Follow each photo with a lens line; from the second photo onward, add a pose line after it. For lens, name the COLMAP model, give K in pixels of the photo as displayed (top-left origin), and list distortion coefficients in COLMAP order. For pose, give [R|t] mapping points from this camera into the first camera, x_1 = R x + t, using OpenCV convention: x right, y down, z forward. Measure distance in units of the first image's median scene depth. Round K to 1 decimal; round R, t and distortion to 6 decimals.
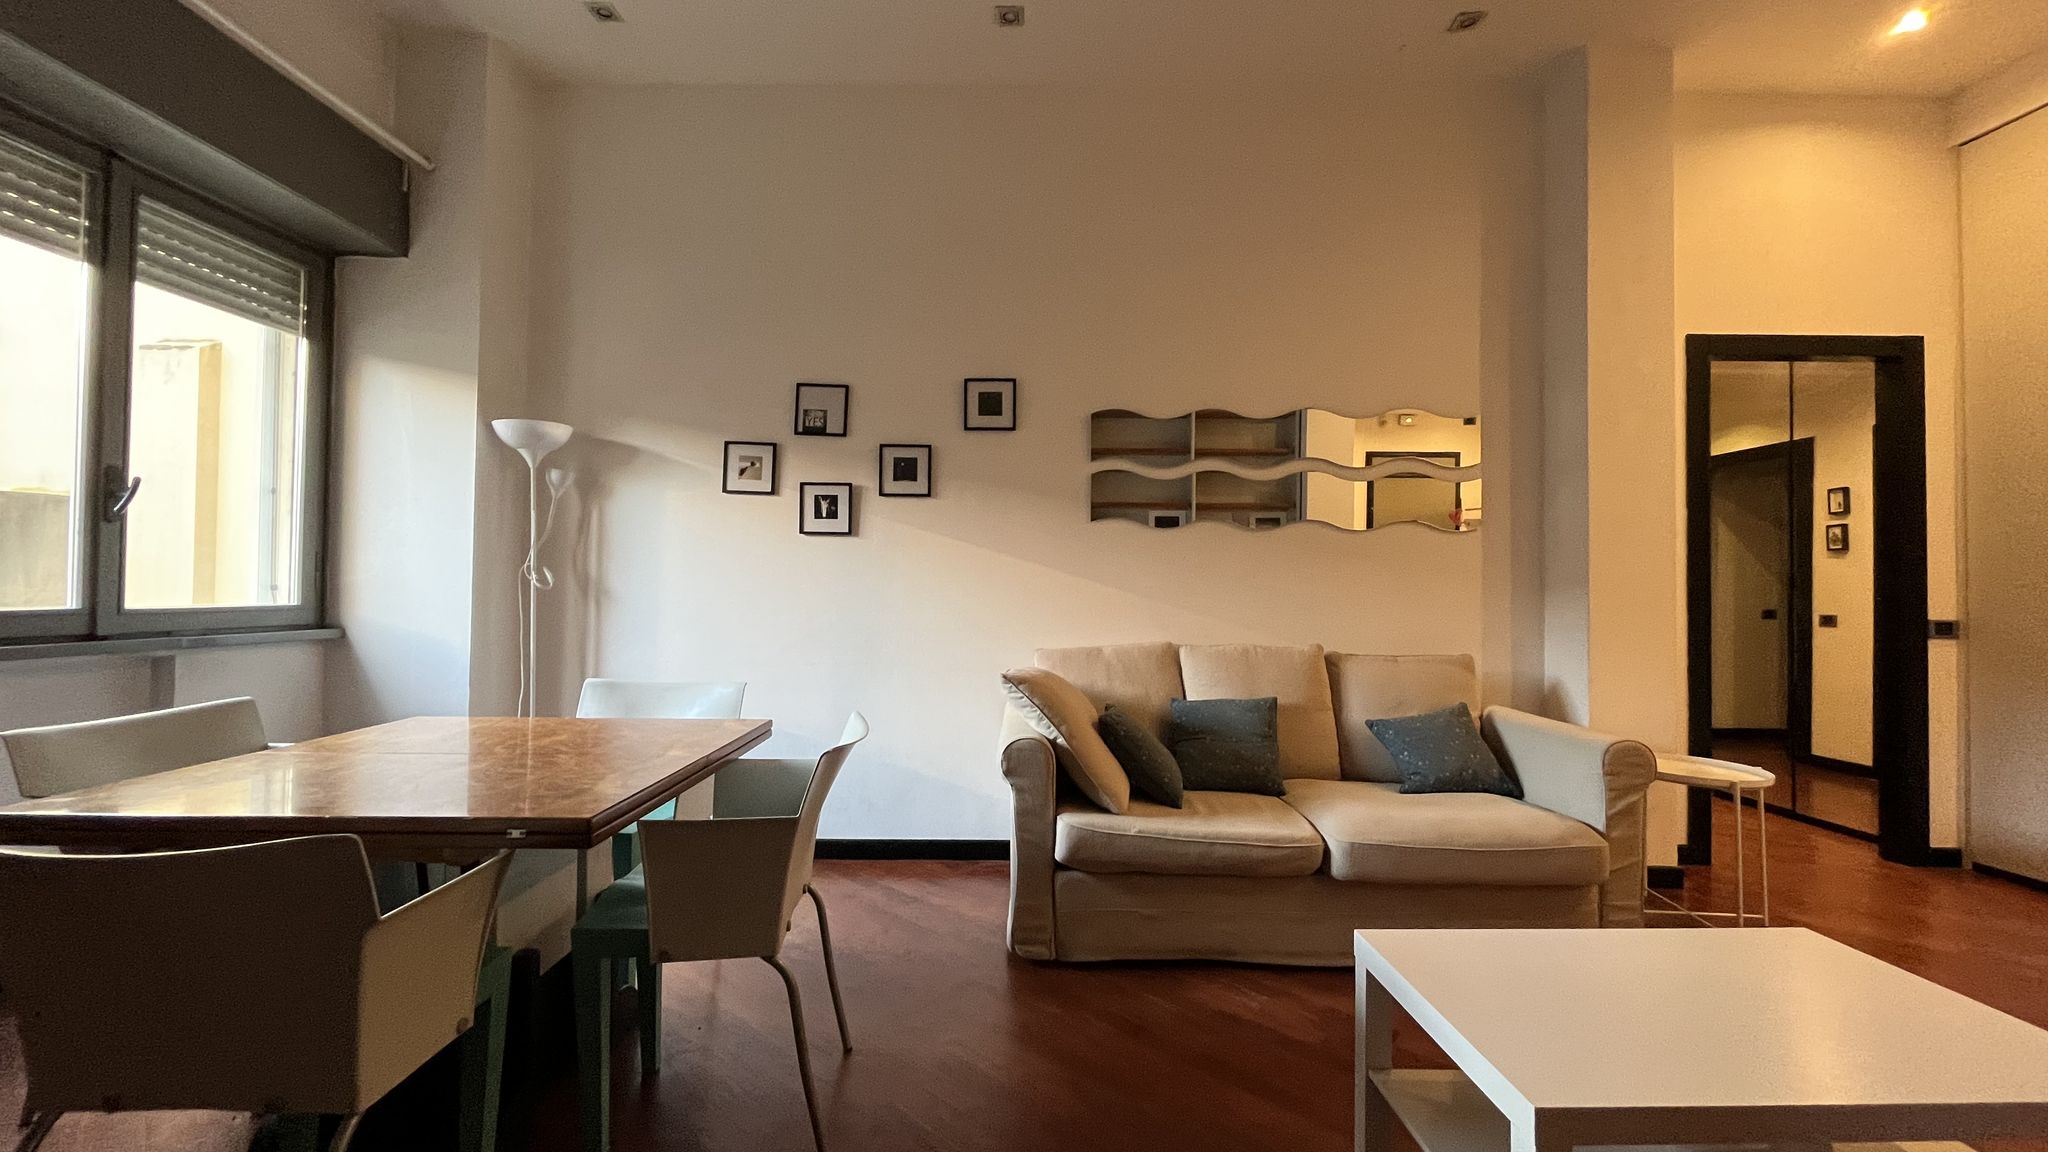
lens RADIAL K [[821.9, 0, 1021.1], [0, 821.9, 574.1], [0, 0, 1]] dist [-0.001712, -0.000770]
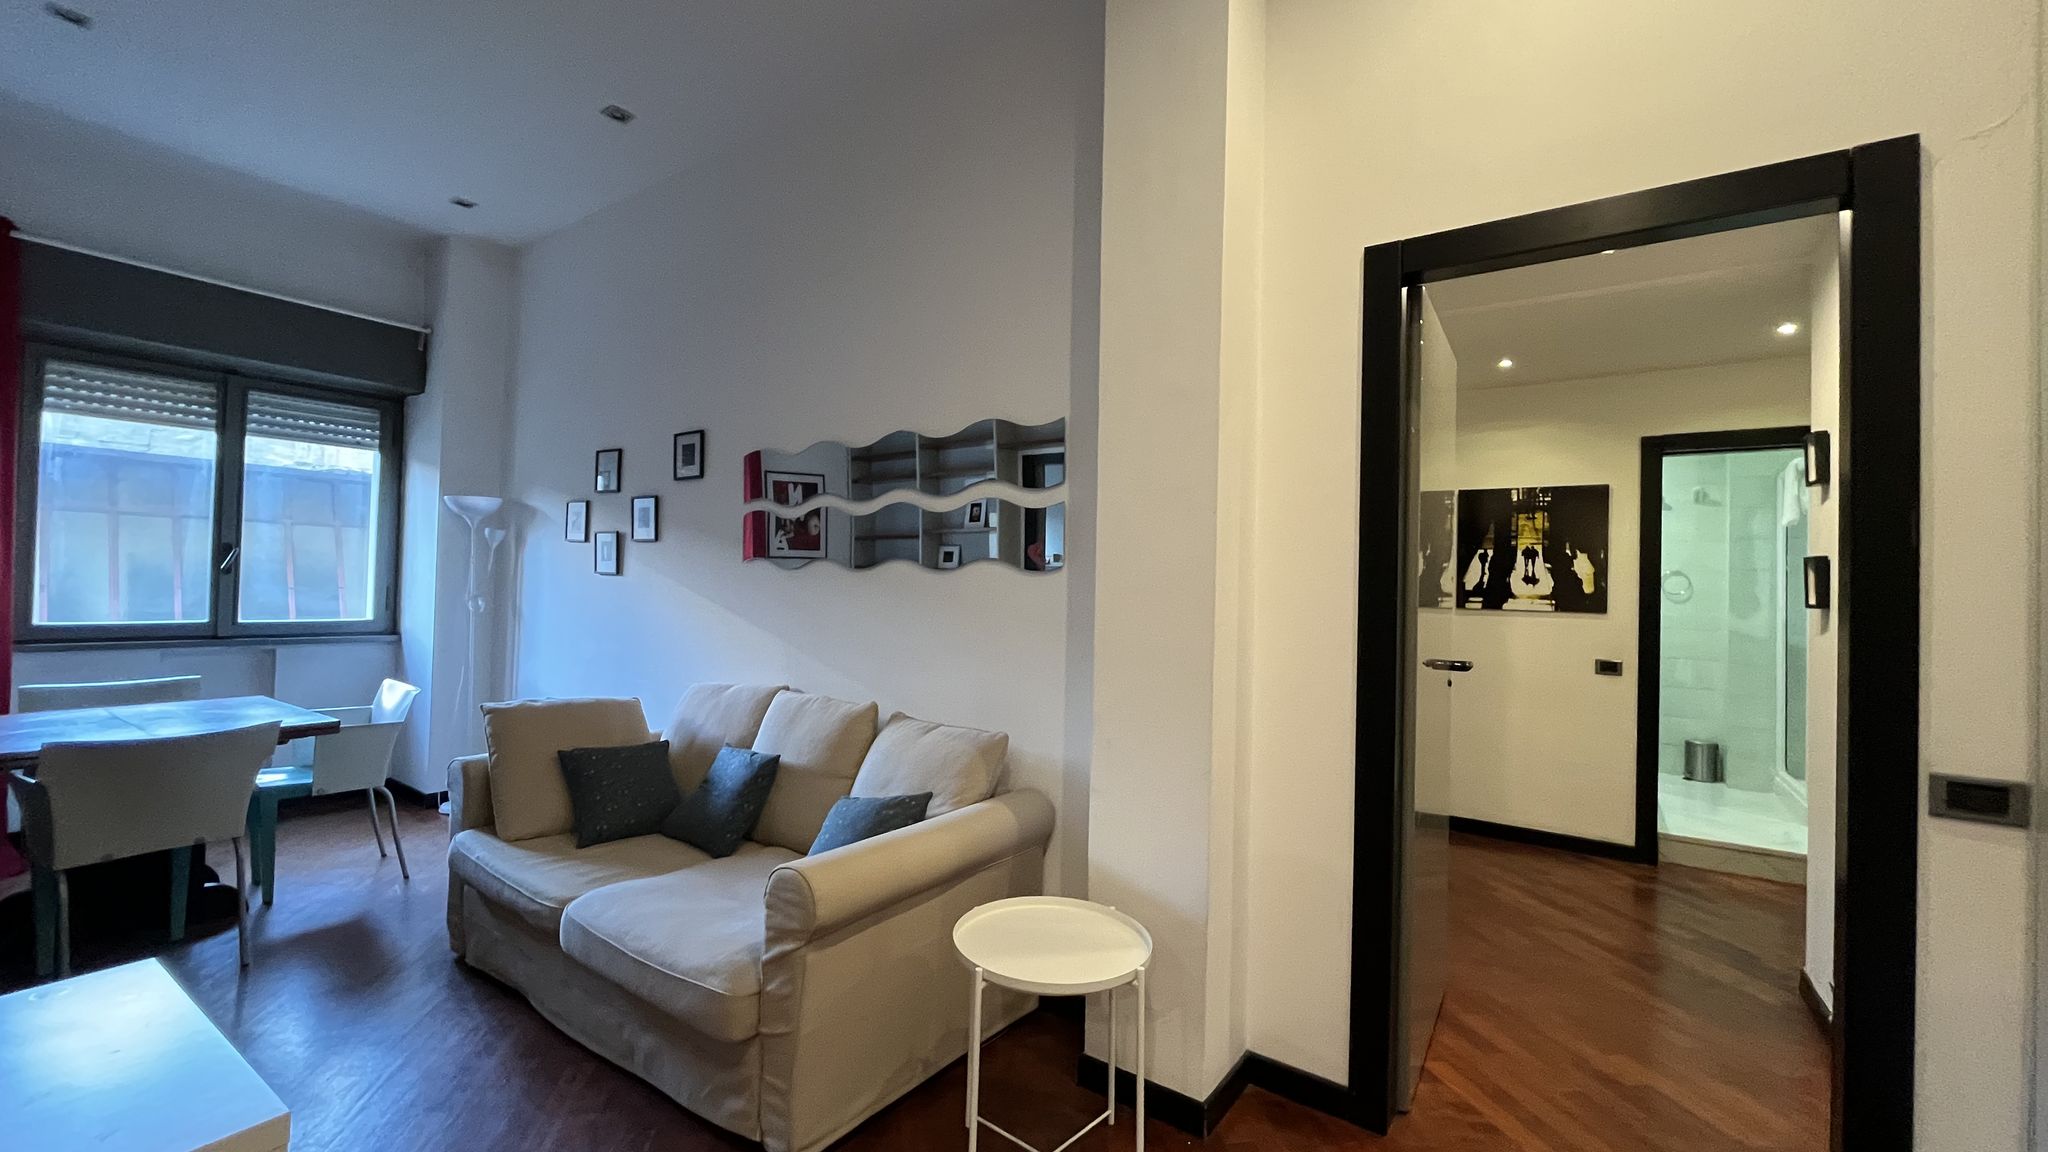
lens RADIAL K [[821.9, 0, 1021.1], [0, 821.9, 574.1], [0, 0, 1]] dist [-0.001712, -0.000770]
pose [[0.820782, 0.002051, -0.571238, 1.056381], [-0.006542, 0.999962, -0.005809, -0.049521], [0.571204, 0.008506, 0.820764, 0.394576]]
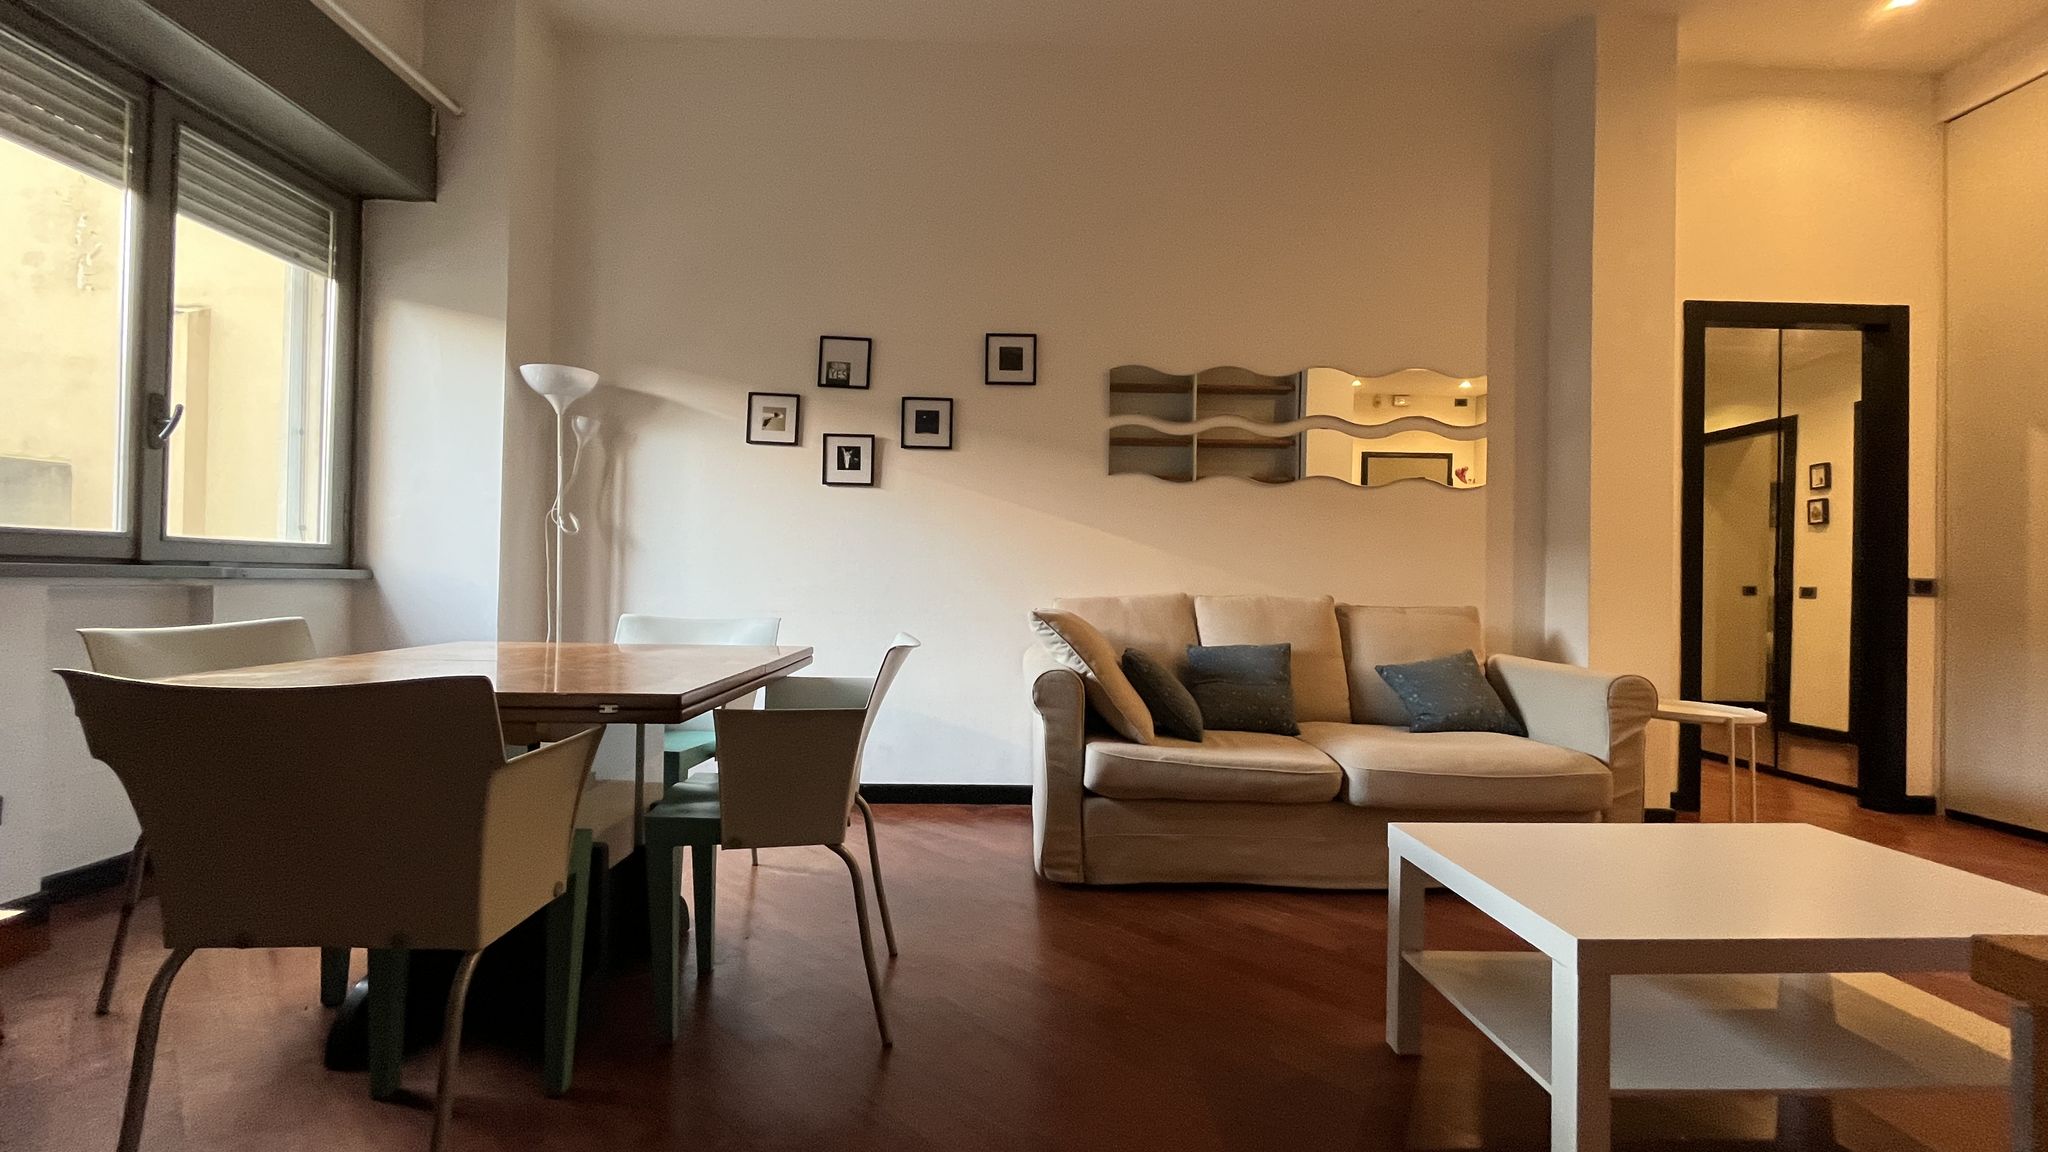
lens RADIAL K [[821.9, 0, 1021.1], [0, 821.9, 574.1], [0, 0, 1]] dist [-0.001712, -0.000770]
pose [[0.999778, 0.008451, 0.019313, -0.047383], [-0.008638, 0.999916, 0.009628, 0.055464], [-0.019230, -0.009793, 0.999767, -0.024093]]
